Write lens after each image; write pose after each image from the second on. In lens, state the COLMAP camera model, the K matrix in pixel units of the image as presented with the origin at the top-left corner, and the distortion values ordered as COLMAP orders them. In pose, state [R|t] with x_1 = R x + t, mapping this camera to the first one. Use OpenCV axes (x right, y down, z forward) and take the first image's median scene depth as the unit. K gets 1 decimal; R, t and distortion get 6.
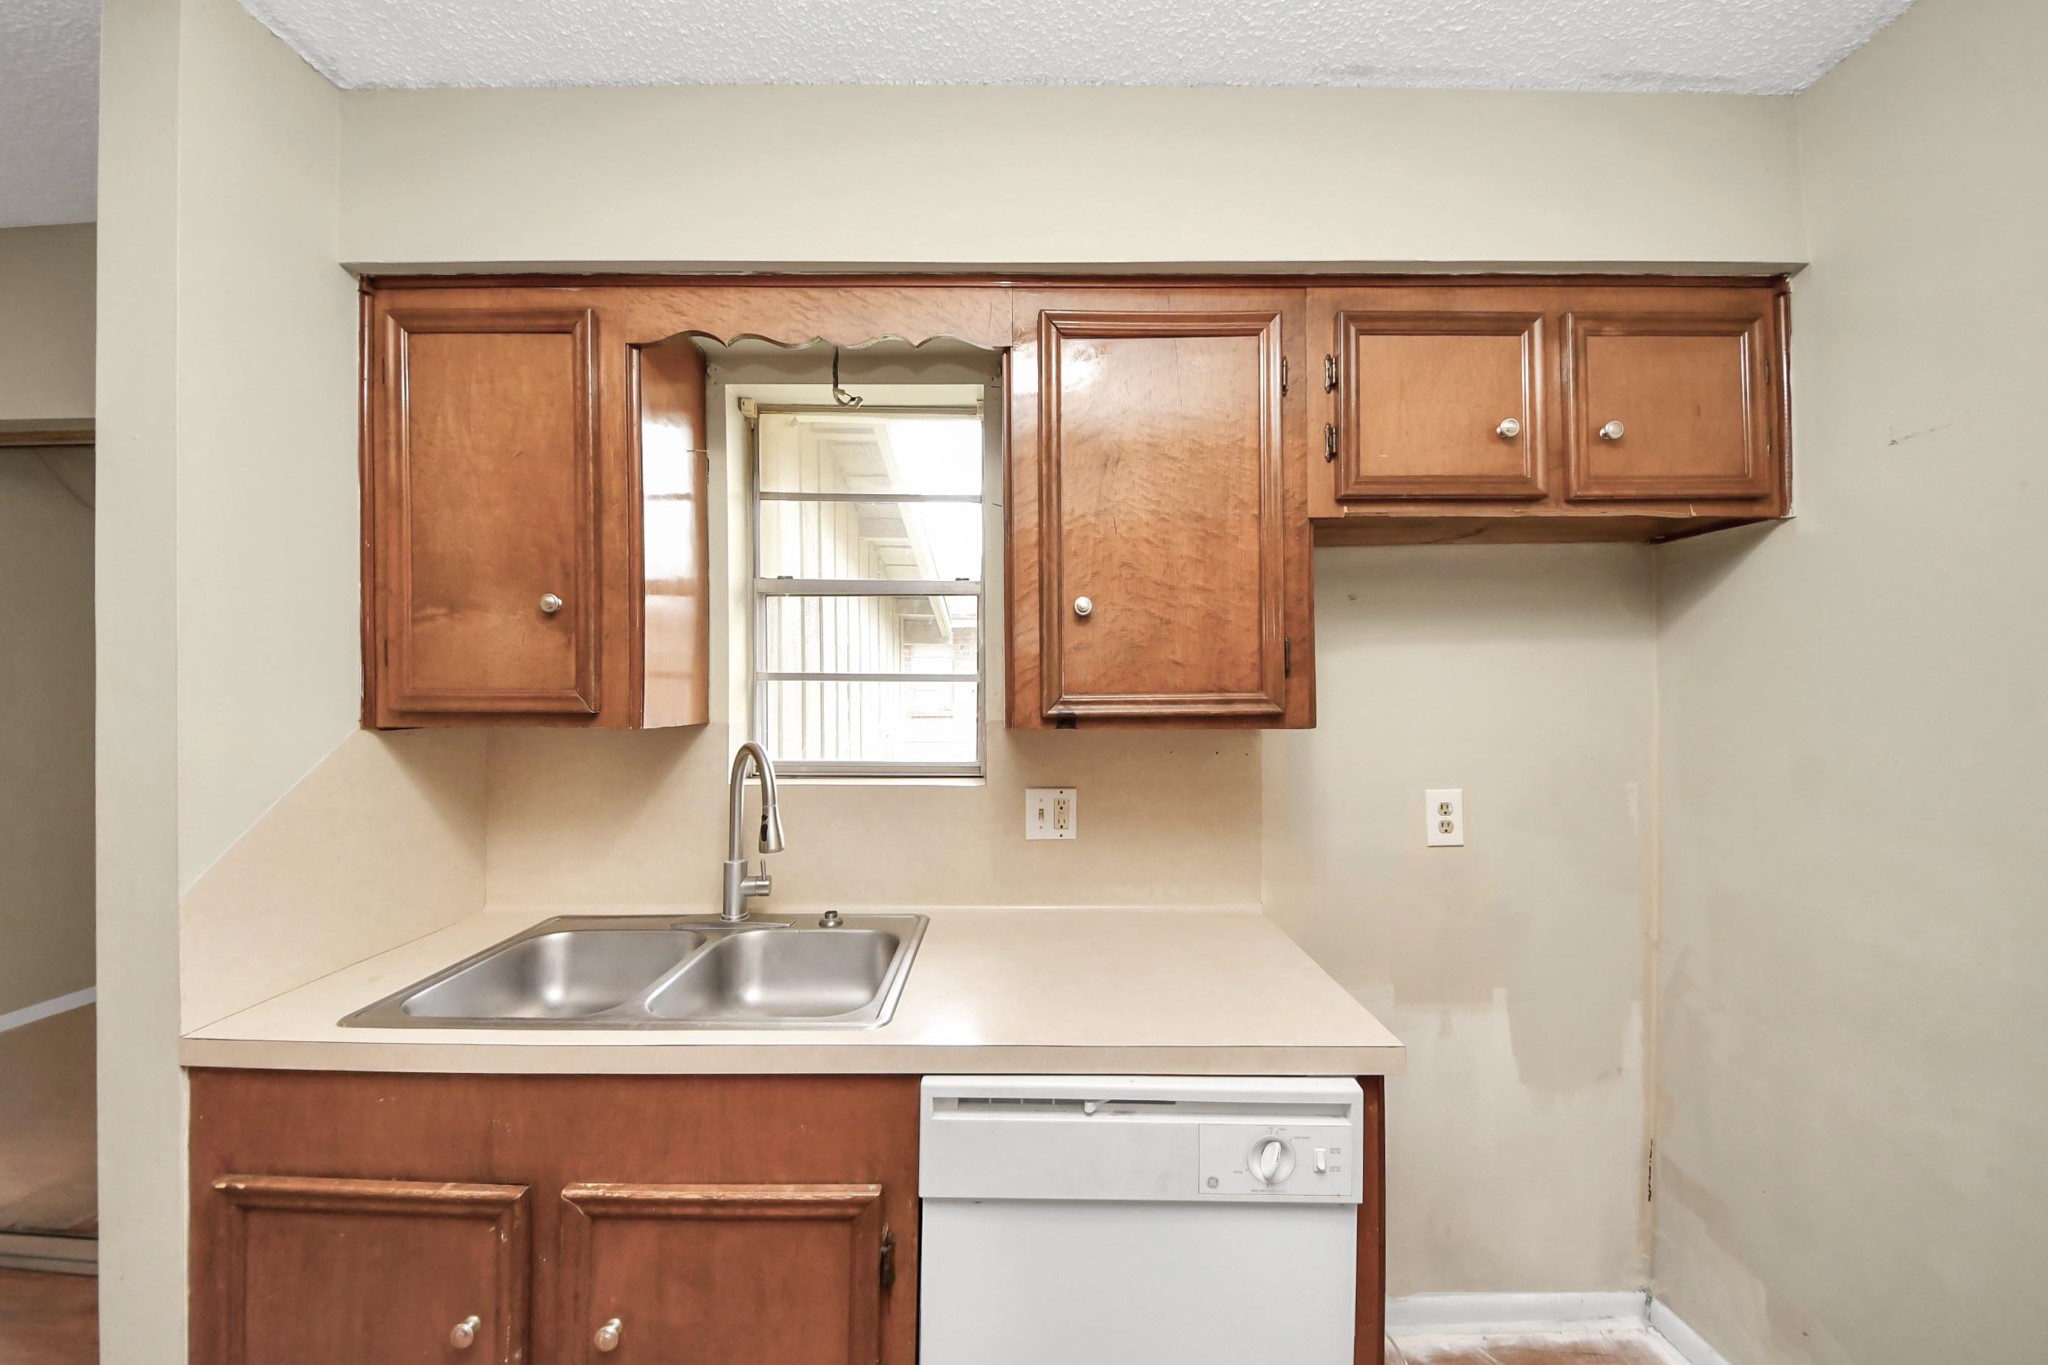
lens RADIAL K [[752.3, 0, 996.2], [0, 752.3, 693.8], [0, 0, 1]] dist [0.028773, -0.019814]
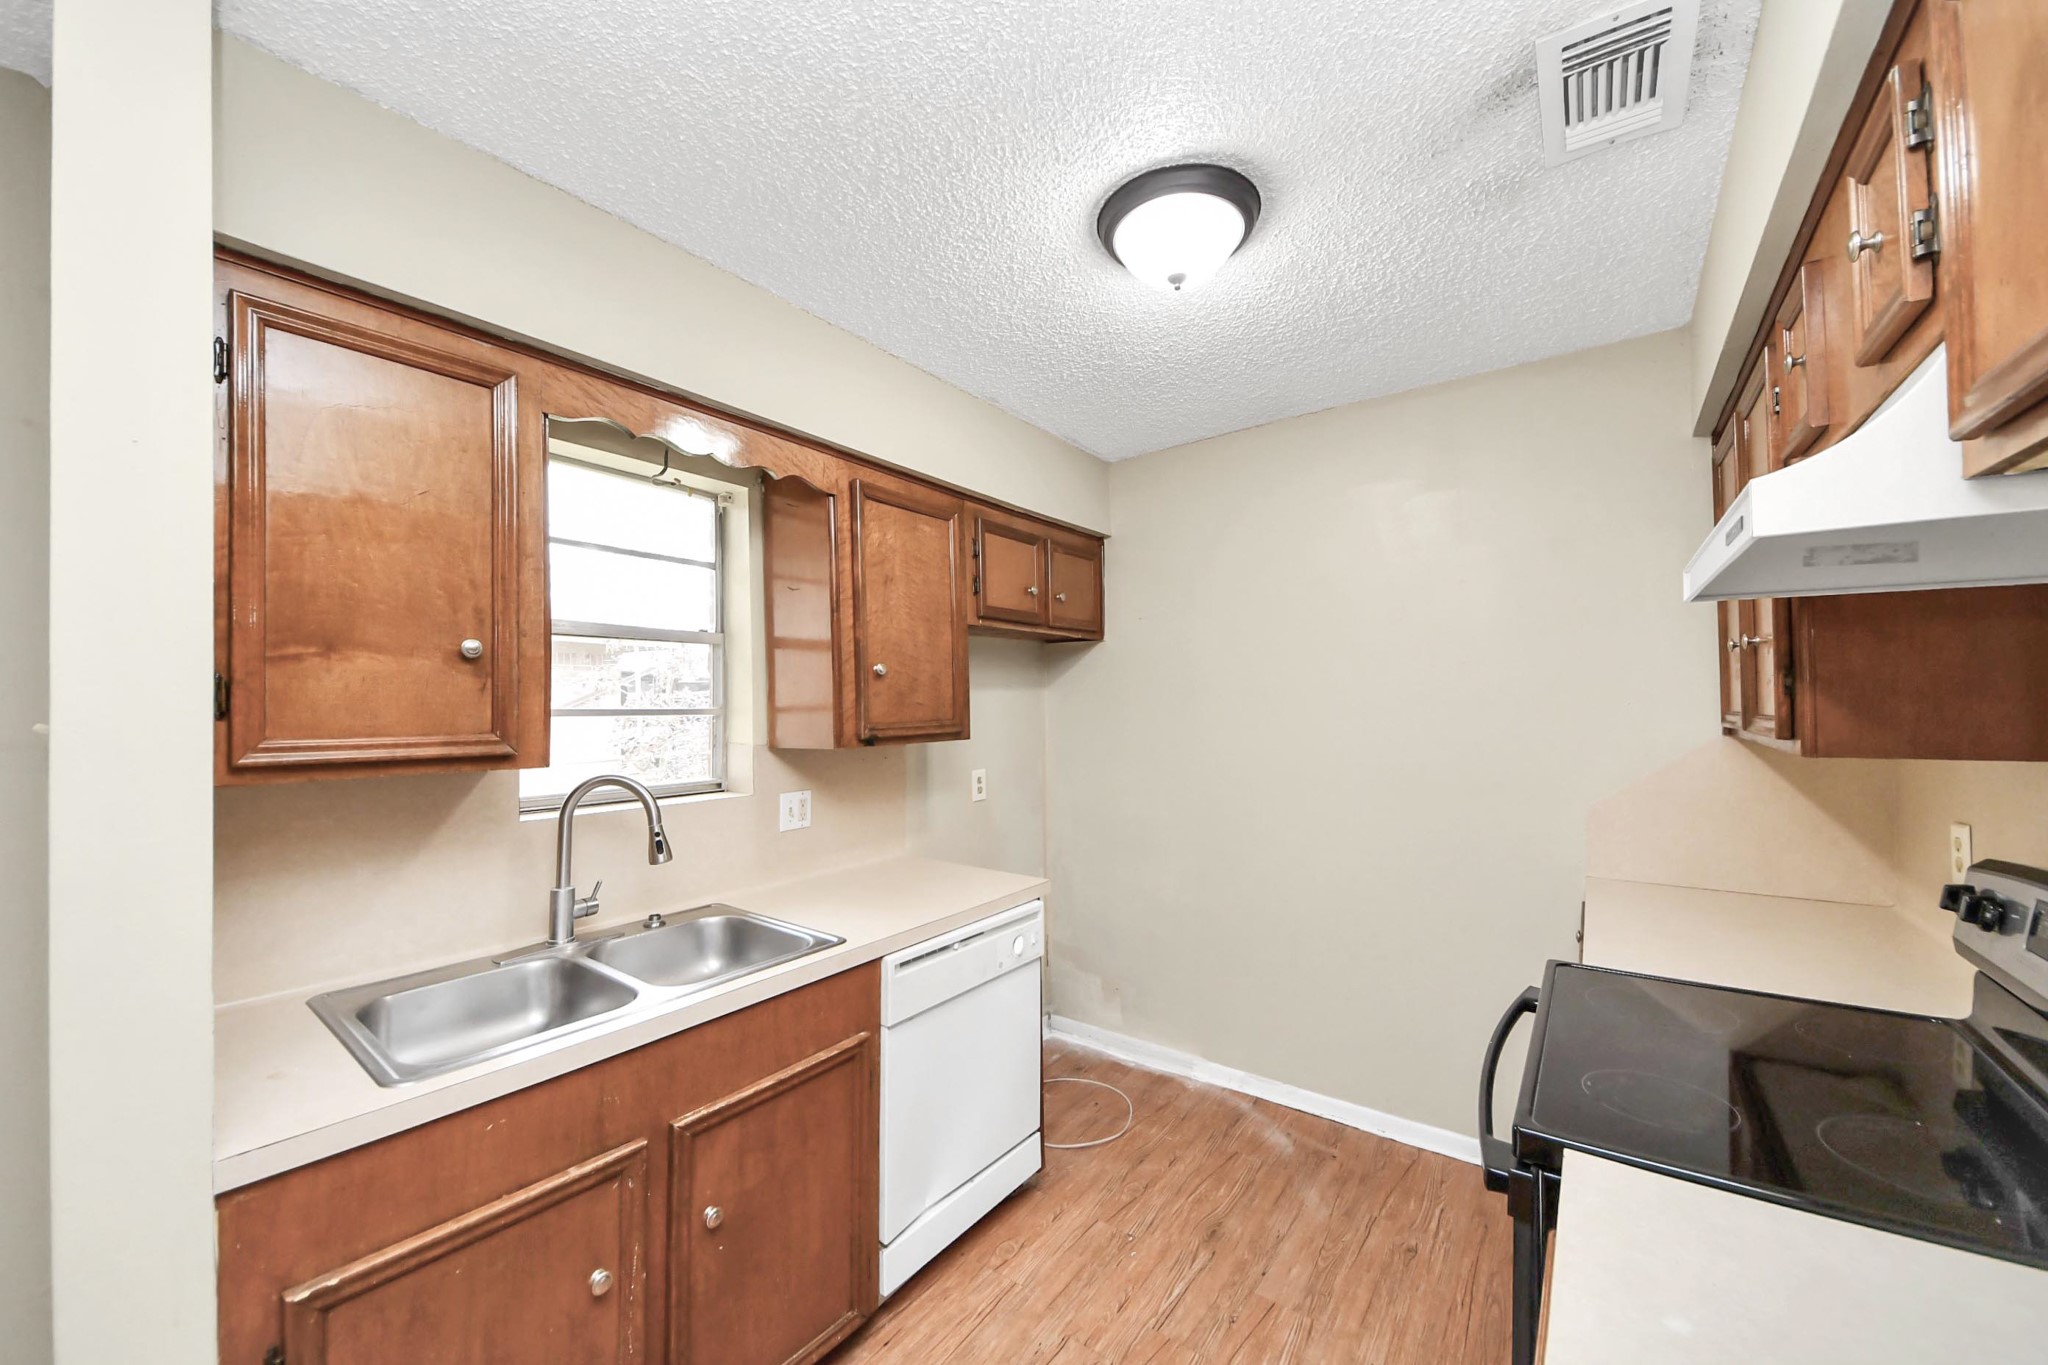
lens RADIAL K [[746.8, 0, 1036.0], [0, 746.8, 689.4], [0, 0, 1]] dist [0.024114, -0.017518]
pose [[0.587107, 0.009177, 0.809457, -0.960623], [0.007220, 0.999837, -0.016572, -0.043457], [-0.809477, 0.015574, 0.586945, -0.195494]]
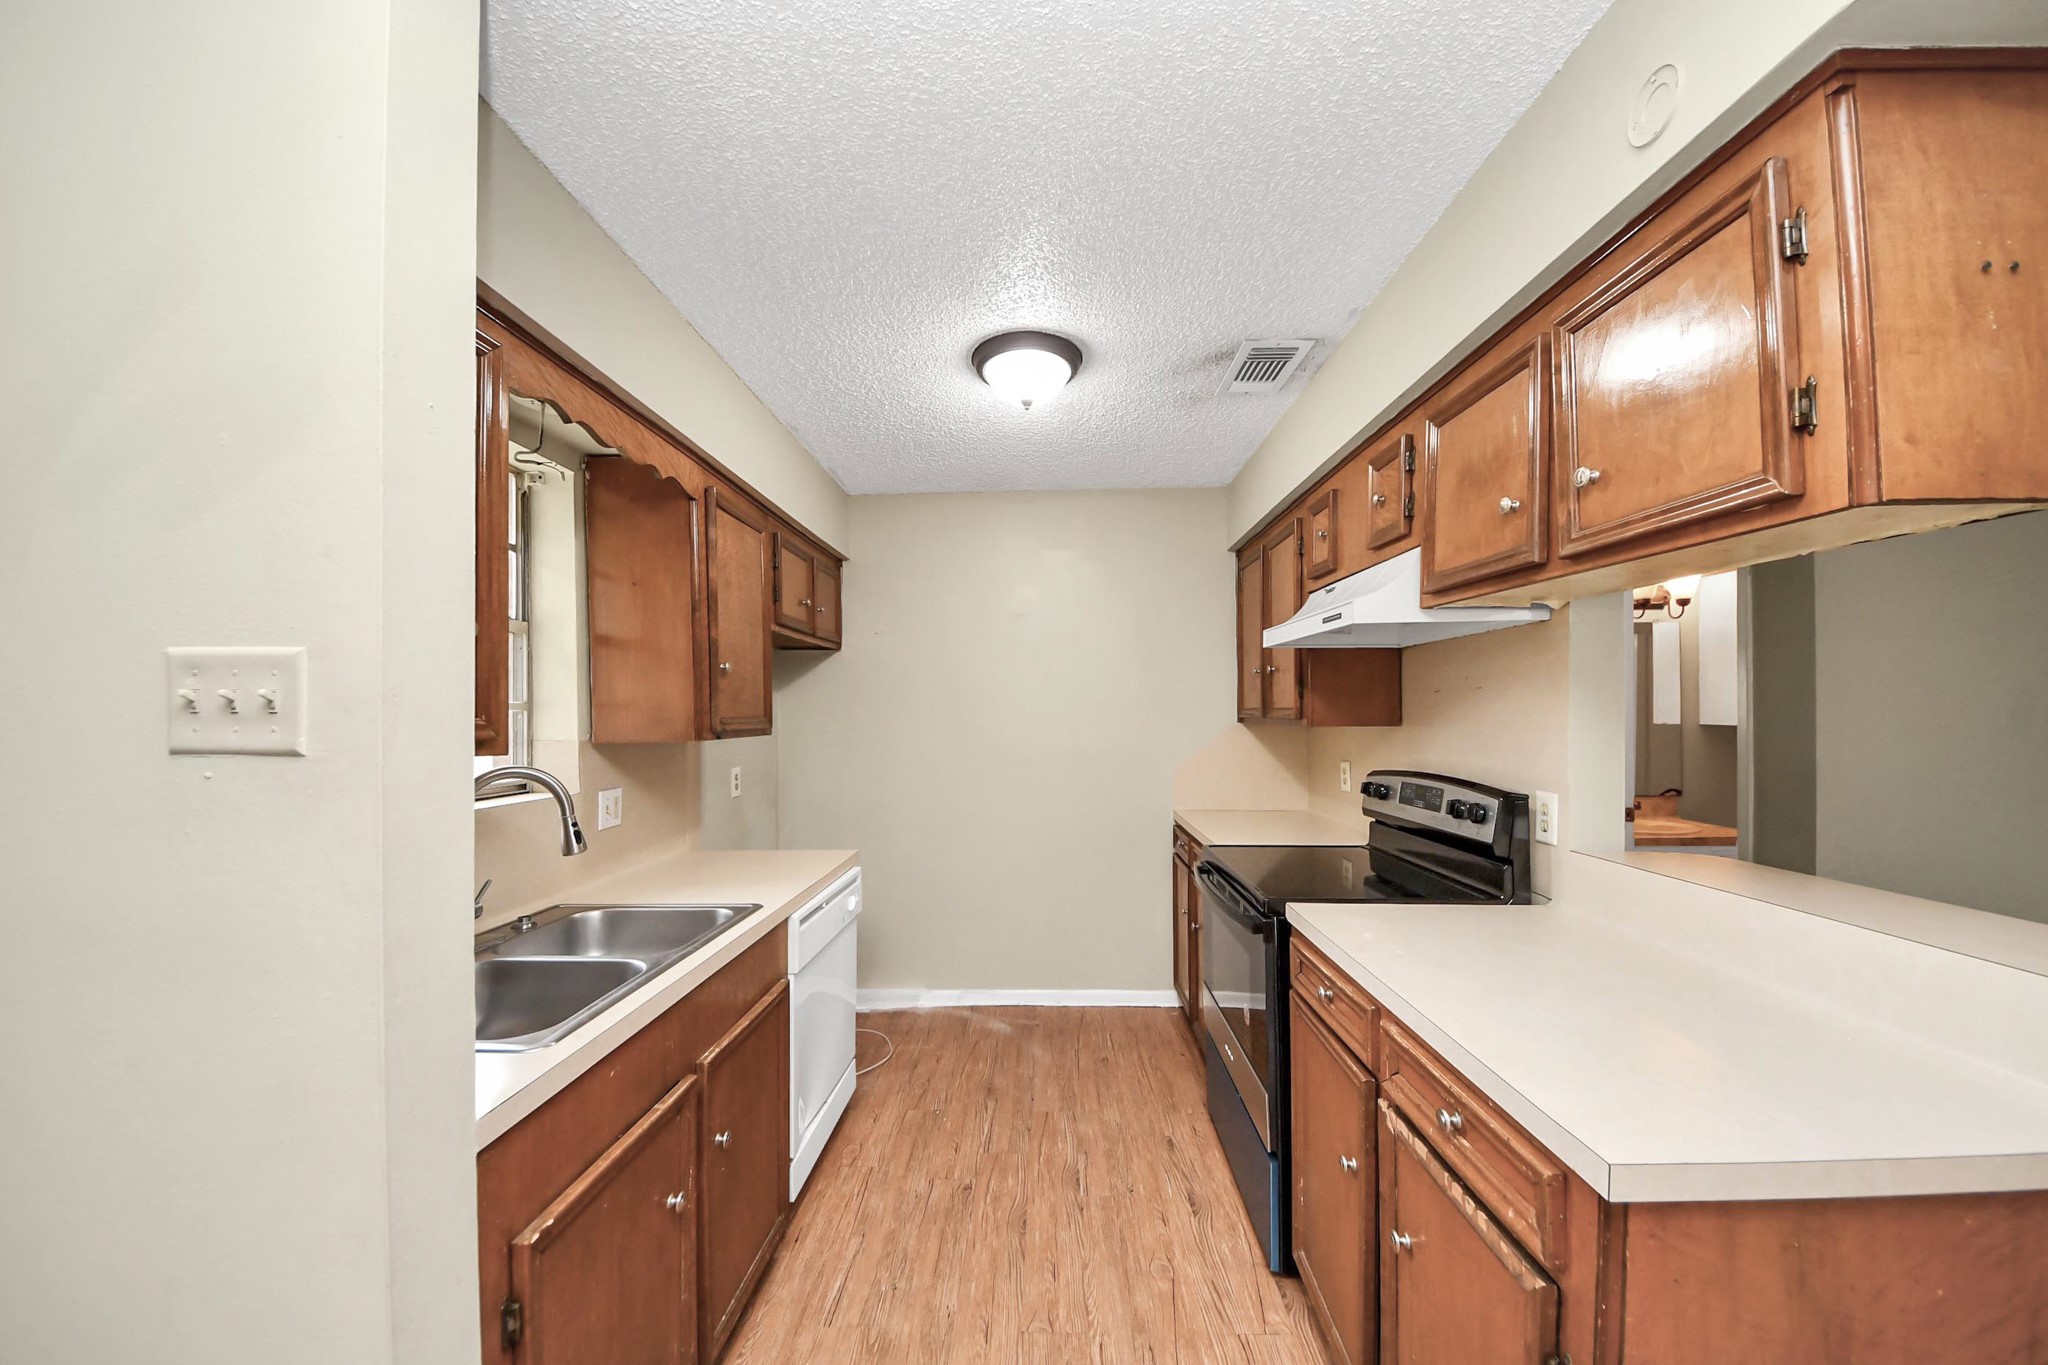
lens RADIAL K [[702.7, 0, 1047.7], [0, 702.7, 714.0], [0, 0, 1]] dist [0.001010, 0.000016]
pose [[0.011870, -0.006281, 0.999910, -1.459060], [0.006756, 0.999958, 0.006201, -0.013960], [-0.999907, 0.006681, 0.011912, 0.253229]]
